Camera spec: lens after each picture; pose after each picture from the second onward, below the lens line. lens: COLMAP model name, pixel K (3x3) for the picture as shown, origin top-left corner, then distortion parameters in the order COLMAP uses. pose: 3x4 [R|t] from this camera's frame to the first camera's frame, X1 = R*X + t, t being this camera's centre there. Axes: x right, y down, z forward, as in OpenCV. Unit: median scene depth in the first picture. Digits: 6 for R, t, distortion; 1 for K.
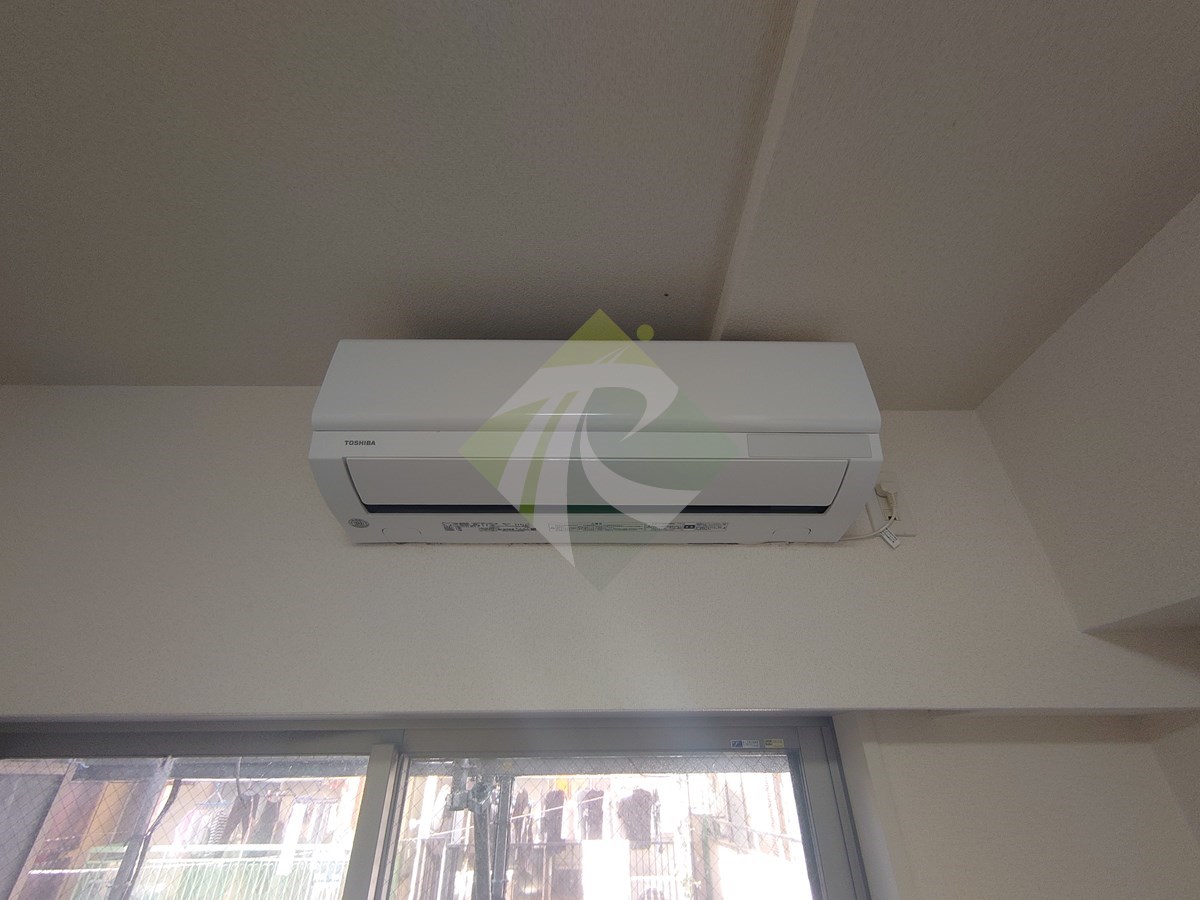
lens RADIAL K [[514.8, 0, 599.5], [0, 514.8, 448.9], [0, 0, 1]] dist [0.001954, -0.000172]
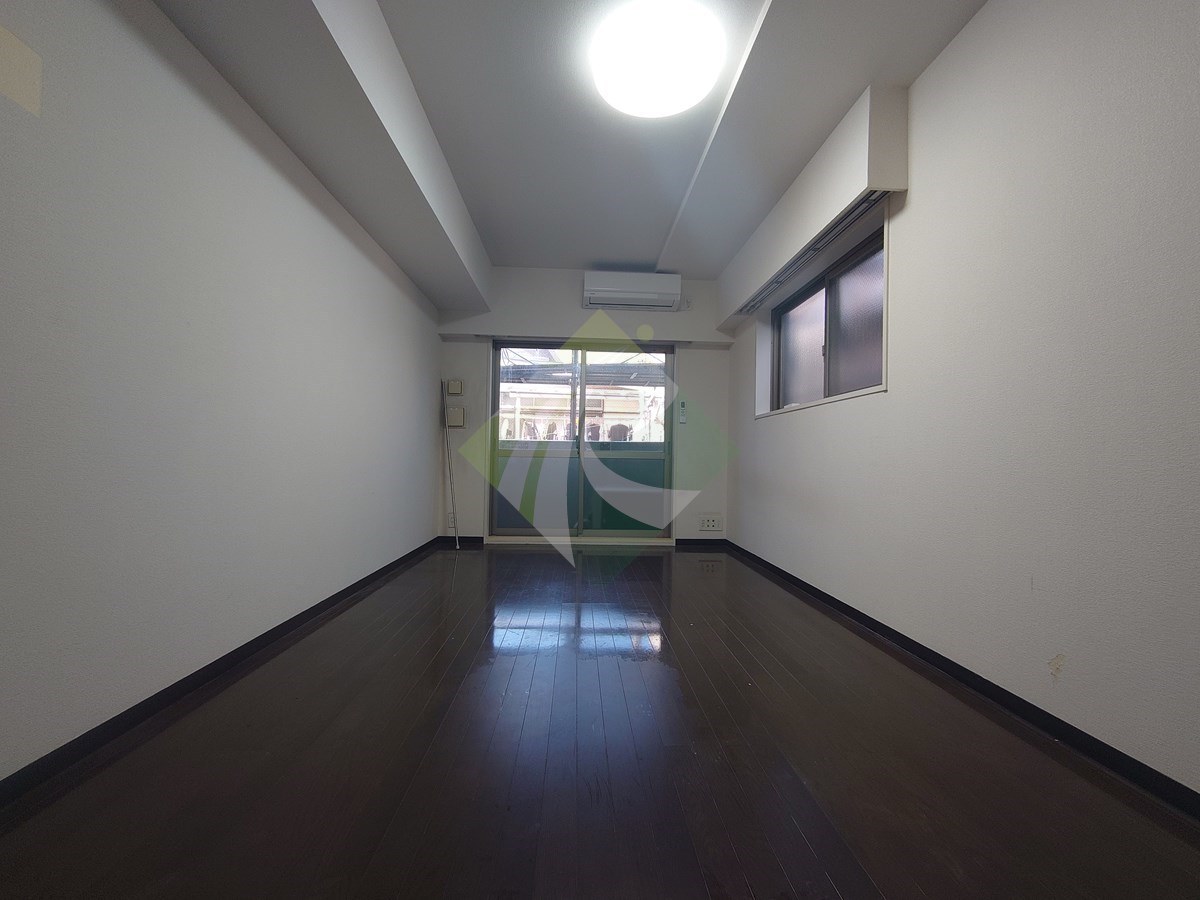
lens RADIAL K [[514.8, 0, 601.3], [0, 514.8, 451.2], [0, 0, 1]] dist [0.001954, -0.000172]
pose [[0.998968, 0.022222, 0.039622, -0.487645], [-0.039818, 0.848164, 0.528236, -1.404187], [-0.021868, -0.529268, 0.848173, -4.353361]]
